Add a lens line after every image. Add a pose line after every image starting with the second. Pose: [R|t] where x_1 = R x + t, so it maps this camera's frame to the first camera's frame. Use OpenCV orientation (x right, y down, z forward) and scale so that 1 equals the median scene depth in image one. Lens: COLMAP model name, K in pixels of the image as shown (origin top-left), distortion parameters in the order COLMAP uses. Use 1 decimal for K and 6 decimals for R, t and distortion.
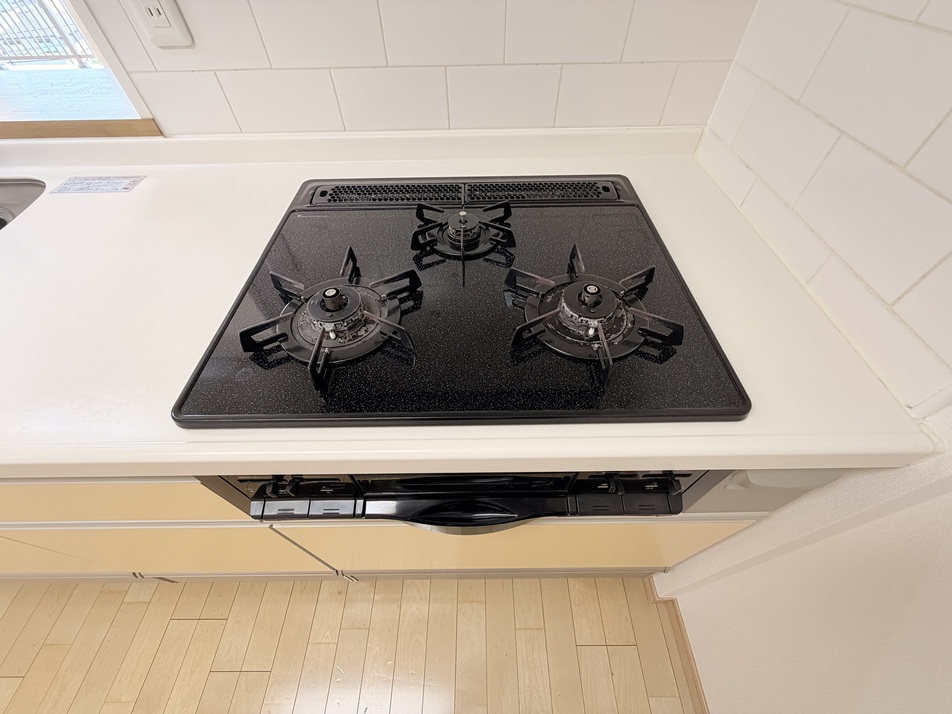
lens RADIAL K [[384.0, 0, 477.1], [0, 384.0, 357.1], [0, 0, 1]] dist [0.002239, 0.000157]
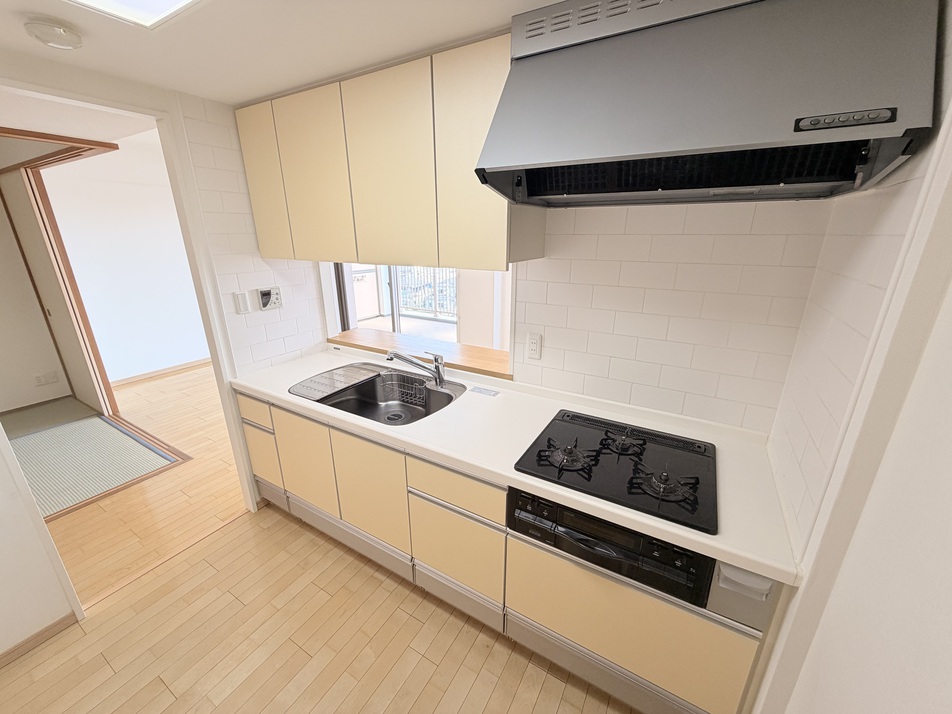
lens RADIAL K [[384.0, 0, 474.9], [0, 384.0, 357.3], [0, 0, 1]] dist [0.002239, 0.000157]
pose [[0.857069, 0.172339, -0.485522, 0.244874], [-0.403632, 0.810272, -0.424901, 0.631742], [0.320178, 0.560142, 0.764021, -1.455908]]
